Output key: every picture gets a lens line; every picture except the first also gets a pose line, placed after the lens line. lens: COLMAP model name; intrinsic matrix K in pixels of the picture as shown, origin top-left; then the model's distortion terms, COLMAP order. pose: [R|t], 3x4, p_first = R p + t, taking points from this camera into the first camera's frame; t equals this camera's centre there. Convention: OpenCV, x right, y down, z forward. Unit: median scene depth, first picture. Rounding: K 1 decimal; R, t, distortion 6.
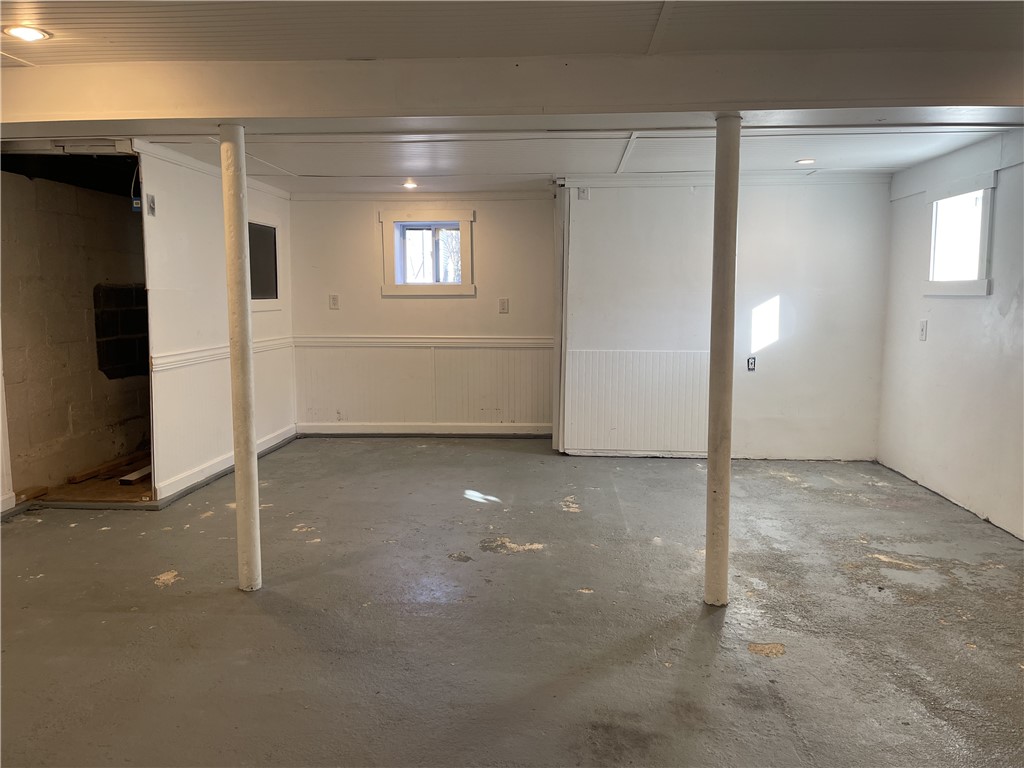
lens RADIAL K [[770.9, 0, 515.0], [0, 770.9, 388.3], [0, 0, 1]] dist [0.079842, -0.105416]
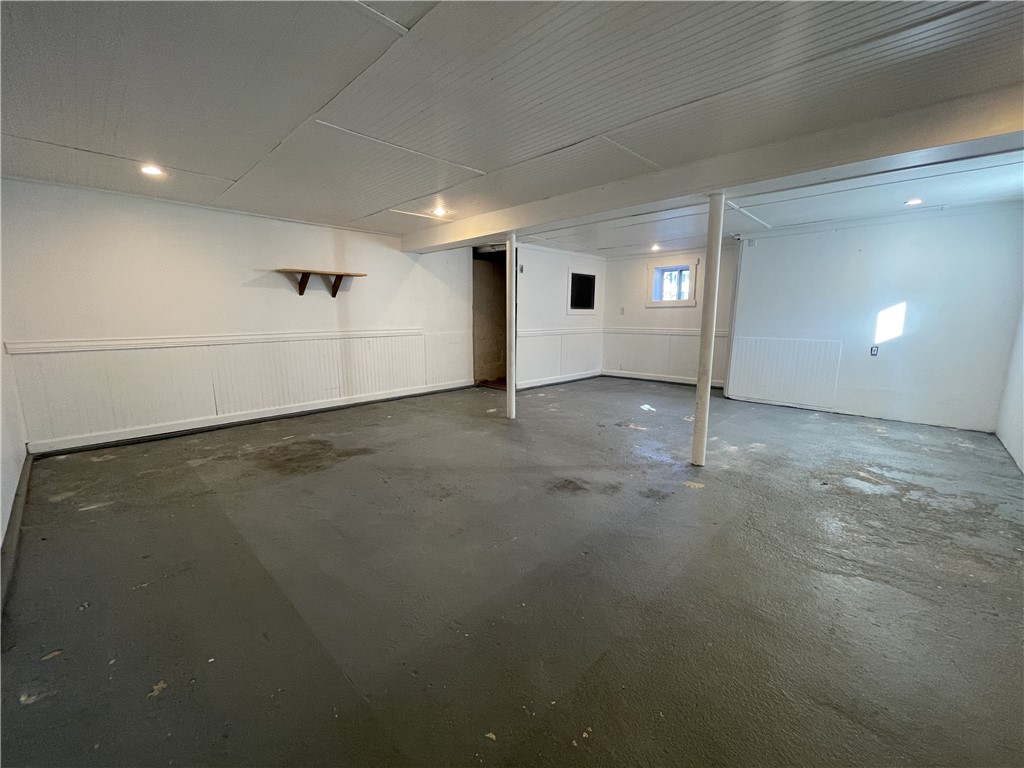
lens RADIAL K [[416.0, 0, 505.1], [0, 416.0, 385.0], [0, 0, 1]] dist [-0.000062, -0.000171]
pose [[0.758930, 0.108083, -0.642140, 0.394811], [-0.079095, 0.994128, 0.073847, 0.039249], [0.646351, -0.005255, 0.763022, -0.036031]]
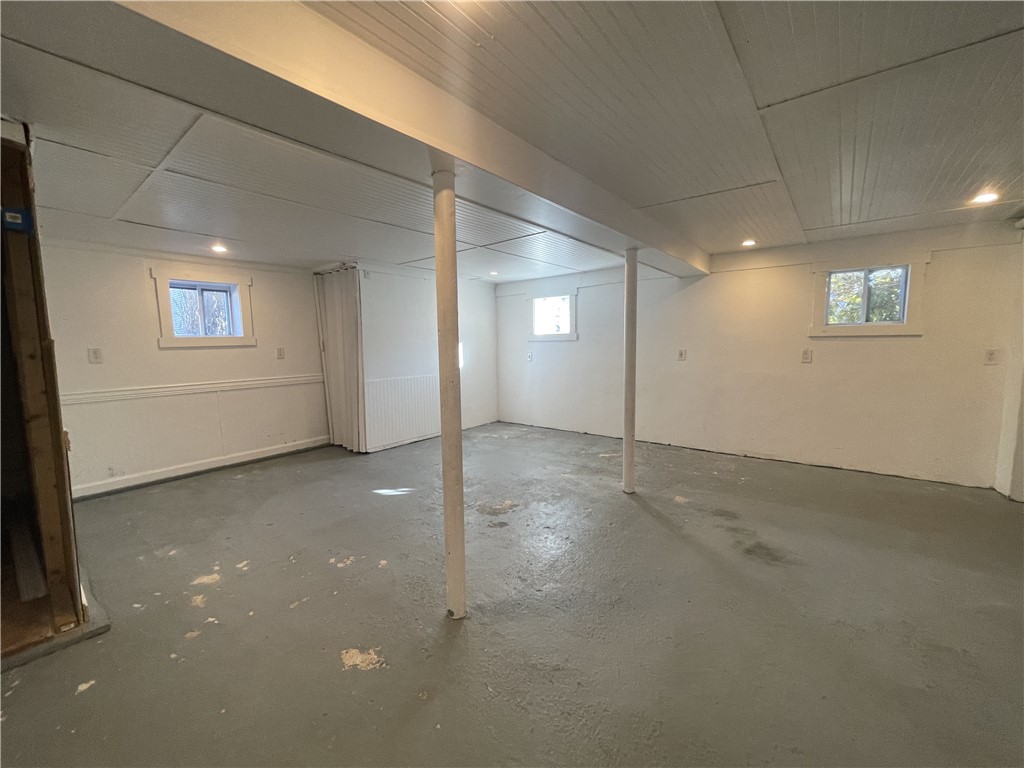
lens RADIAL K [[416.0, 0, 505.1], [0, 416.0, 385.0], [0, 0, 1]] dist [-0.000062, -0.000171]
pose [[0.571897, -0.096828, 0.814591, -0.579789], [0.116929, 0.992492, 0.035882, -0.054401], [-0.811949, 0.074728, 0.578925, 0.463321]]
